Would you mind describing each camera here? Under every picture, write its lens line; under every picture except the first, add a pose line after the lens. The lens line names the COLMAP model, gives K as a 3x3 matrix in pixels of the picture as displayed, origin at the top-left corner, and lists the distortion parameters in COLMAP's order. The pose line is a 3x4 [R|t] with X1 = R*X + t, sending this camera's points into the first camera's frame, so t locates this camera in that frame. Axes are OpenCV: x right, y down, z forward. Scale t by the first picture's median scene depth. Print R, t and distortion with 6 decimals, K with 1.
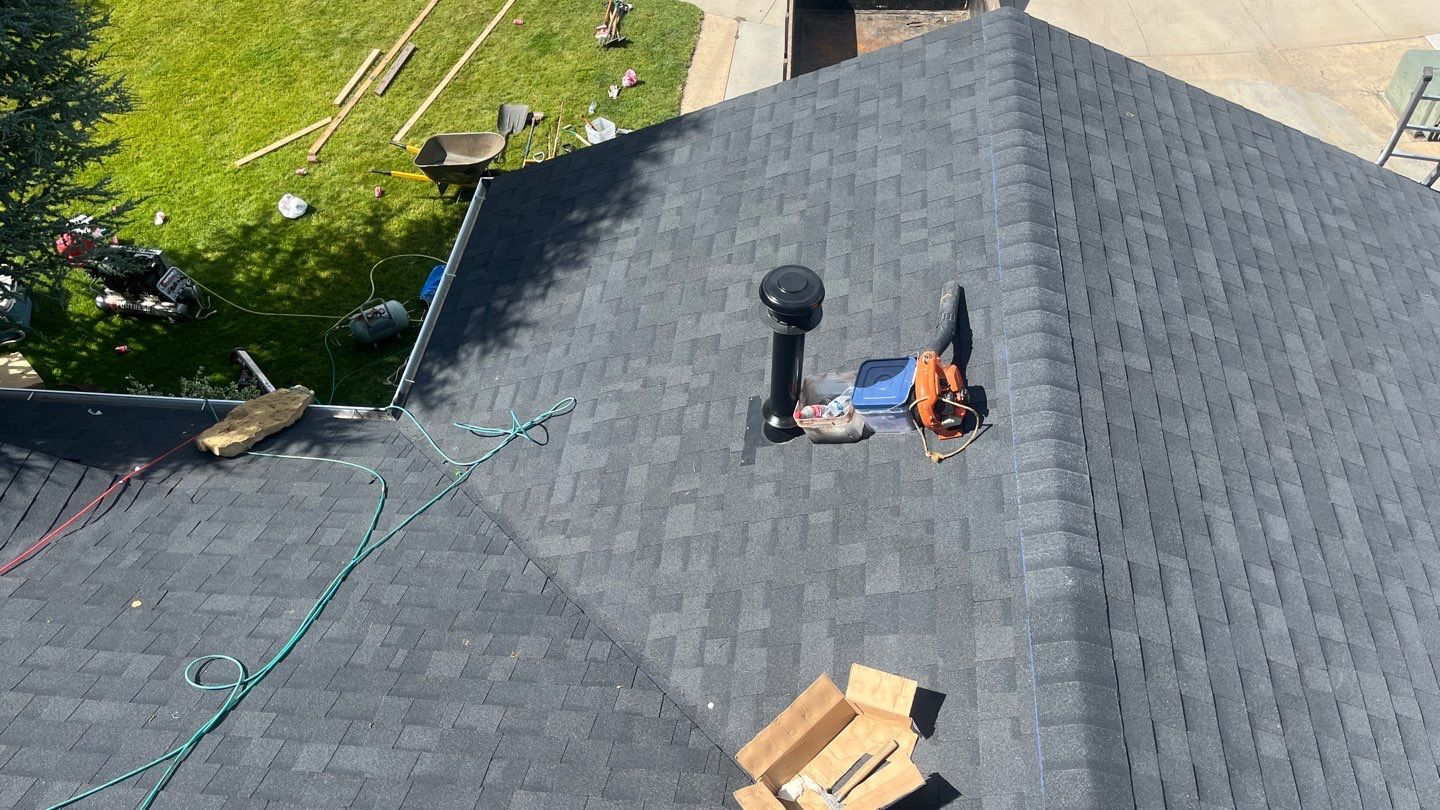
lens RADIAL K [[1170.5, 0, 720.0], [0, 1170.5, 405.0], [0, 0, 1]] dist [0.039111, 0.008058]
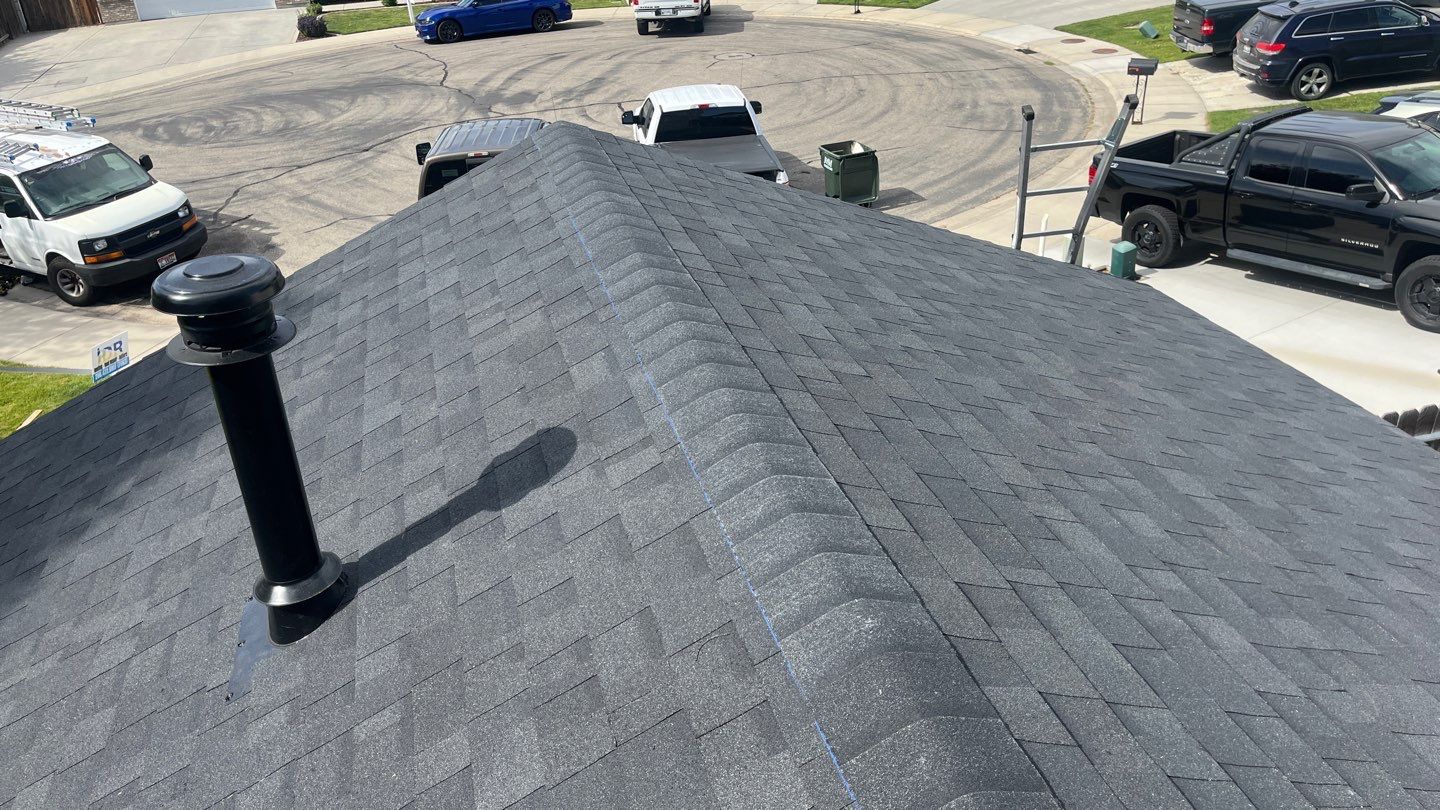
lens RADIAL K [[1102.1, 0, 720.0], [0, 1102.1, 405.0], [0, 0, 1]] dist [0.095615, -0.118957]
pose [[0.934831, -0.194815, 0.296879, 0.099875], [0.296628, 0.888028, -0.351310, 0.171557], [-0.195197, 0.416478, 0.887944, 0.462199]]
